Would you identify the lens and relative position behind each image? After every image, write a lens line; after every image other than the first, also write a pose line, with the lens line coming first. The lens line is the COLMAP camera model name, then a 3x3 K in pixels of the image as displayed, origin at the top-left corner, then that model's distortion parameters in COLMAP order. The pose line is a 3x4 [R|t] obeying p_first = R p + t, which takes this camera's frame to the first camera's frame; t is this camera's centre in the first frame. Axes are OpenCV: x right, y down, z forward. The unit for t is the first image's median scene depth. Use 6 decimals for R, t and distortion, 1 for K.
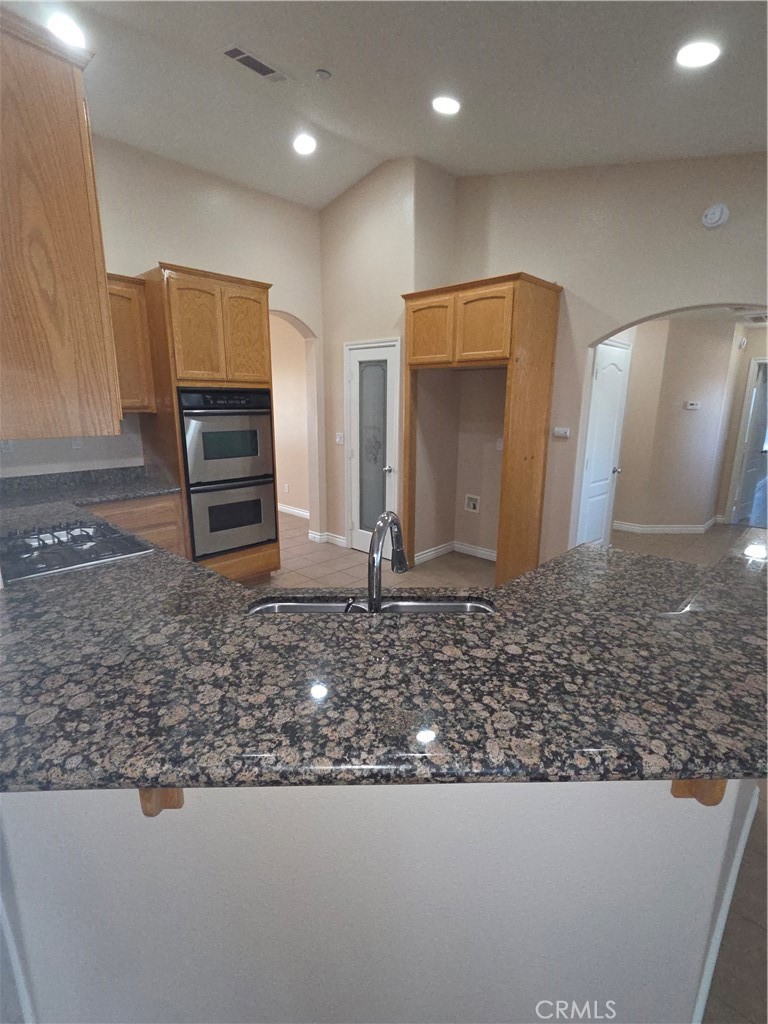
lens RADIAL K [[488.2, 0, 382.3], [0, 488.2, 515.6], [0, 0, 1]] dist [0.002009, 0.001333]
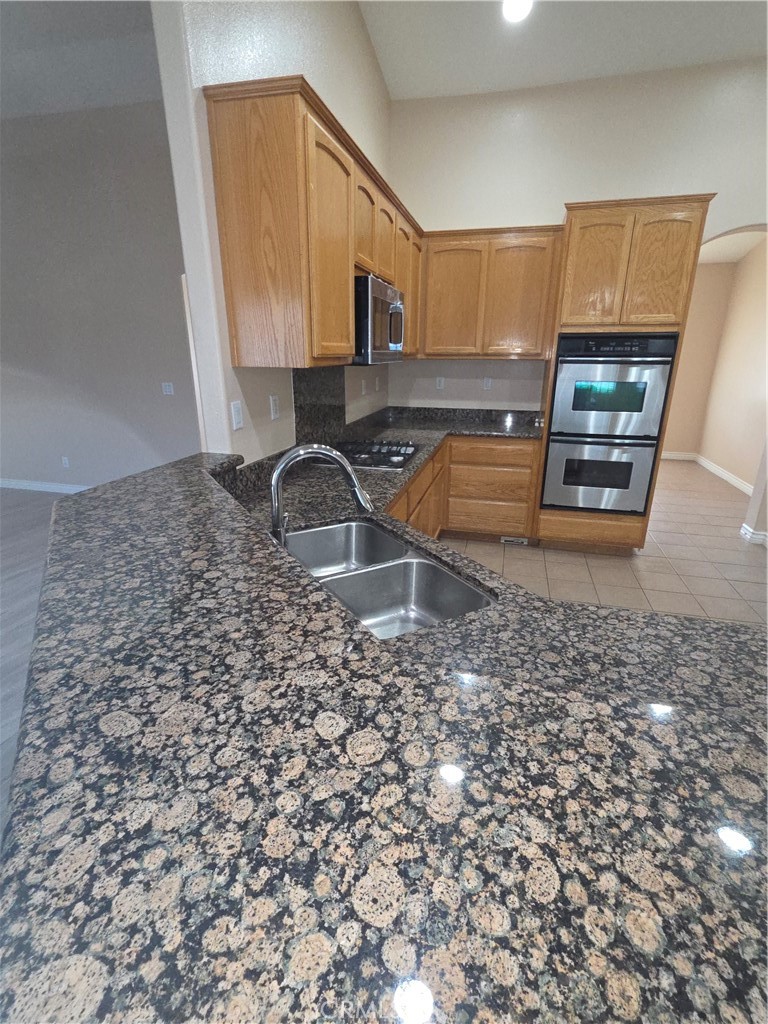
lens RADIAL K [[488.2, 0, 383.9], [0, 488.2, 514.5], [0, 0, 1]] dist [0.002009, 0.001333]
pose [[0.486391, 0.275046, -0.829321, 1.156068], [-0.202103, 0.958836, 0.199468, -0.118968], [0.850046, 0.070588, 0.521957, 0.685153]]
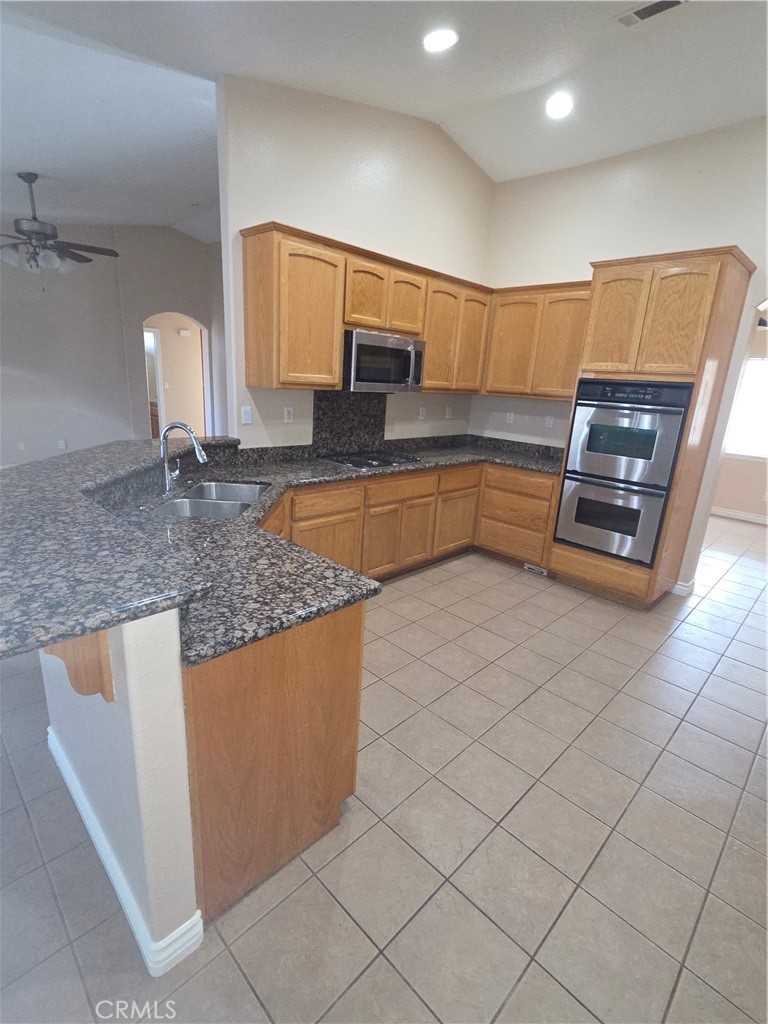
lens RADIAL K [[488.2, 0, 382.9], [0, 488.2, 512.6], [0, 0, 1]] dist [0.002009, 0.001333]
pose [[-0.018956, 0.261909, -0.964906, 2.384082], [-0.285960, 0.923344, 0.256245, -0.489975], [0.958054, 0.280782, 0.057393, 2.091063]]
